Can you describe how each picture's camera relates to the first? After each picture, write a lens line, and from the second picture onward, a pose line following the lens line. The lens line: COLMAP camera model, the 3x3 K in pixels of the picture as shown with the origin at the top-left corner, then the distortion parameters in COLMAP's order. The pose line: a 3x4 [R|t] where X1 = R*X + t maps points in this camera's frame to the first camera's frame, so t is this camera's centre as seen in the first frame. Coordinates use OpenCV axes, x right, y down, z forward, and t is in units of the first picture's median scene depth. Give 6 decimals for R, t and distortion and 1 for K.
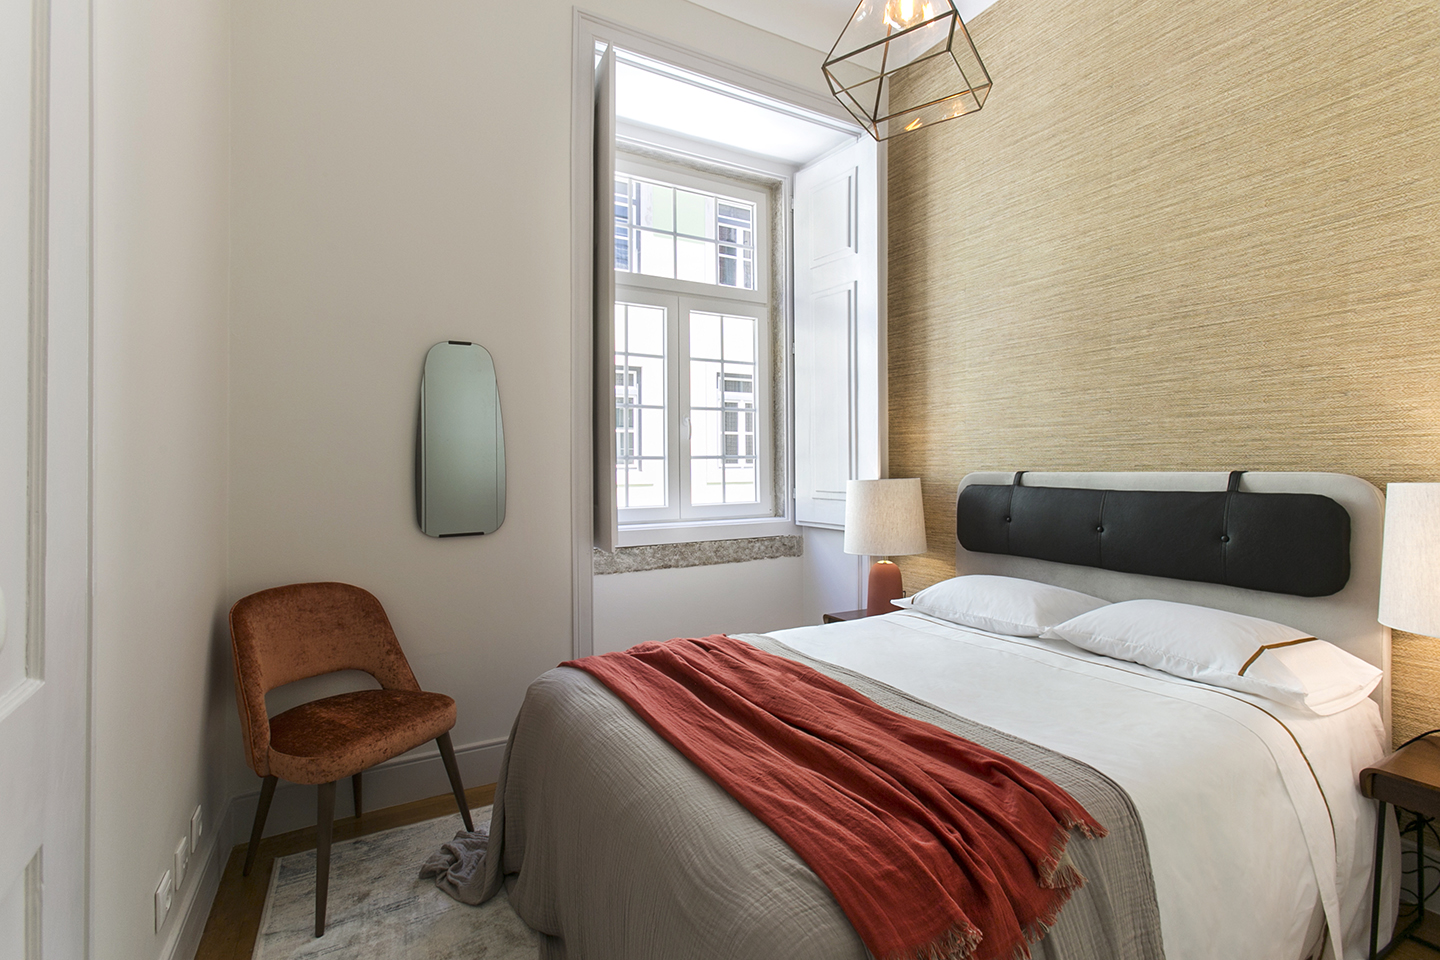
lens RADIAL K [[661.4, 0, 724.1], [0, 661.4, 471.4], [0, 0, 1]] dist [-0.013040, 0.005599]
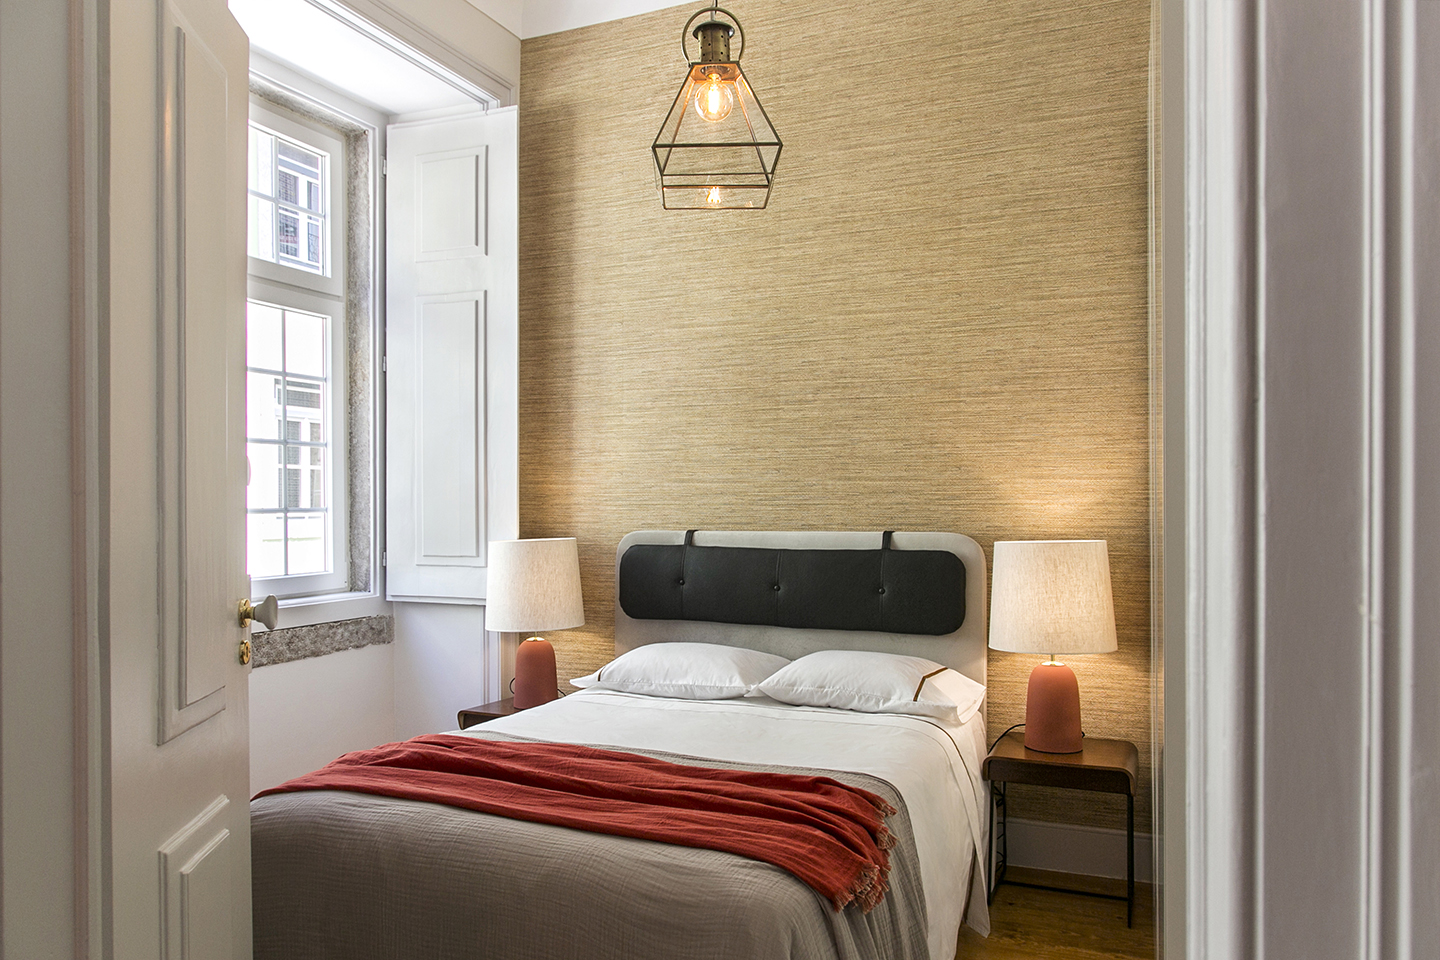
lens RADIAL K [[1003.6, 0, 710.8], [0, 1003.6, 530.2], [0, 0, 1]] dist [-0.040063, 0.001019]
pose [[0.806613, -0.006719, 0.591042, -0.383415], [-0.000347, 0.999930, 0.011840, -0.017578], [-0.591080, -0.009755, 0.806554, -0.169471]]
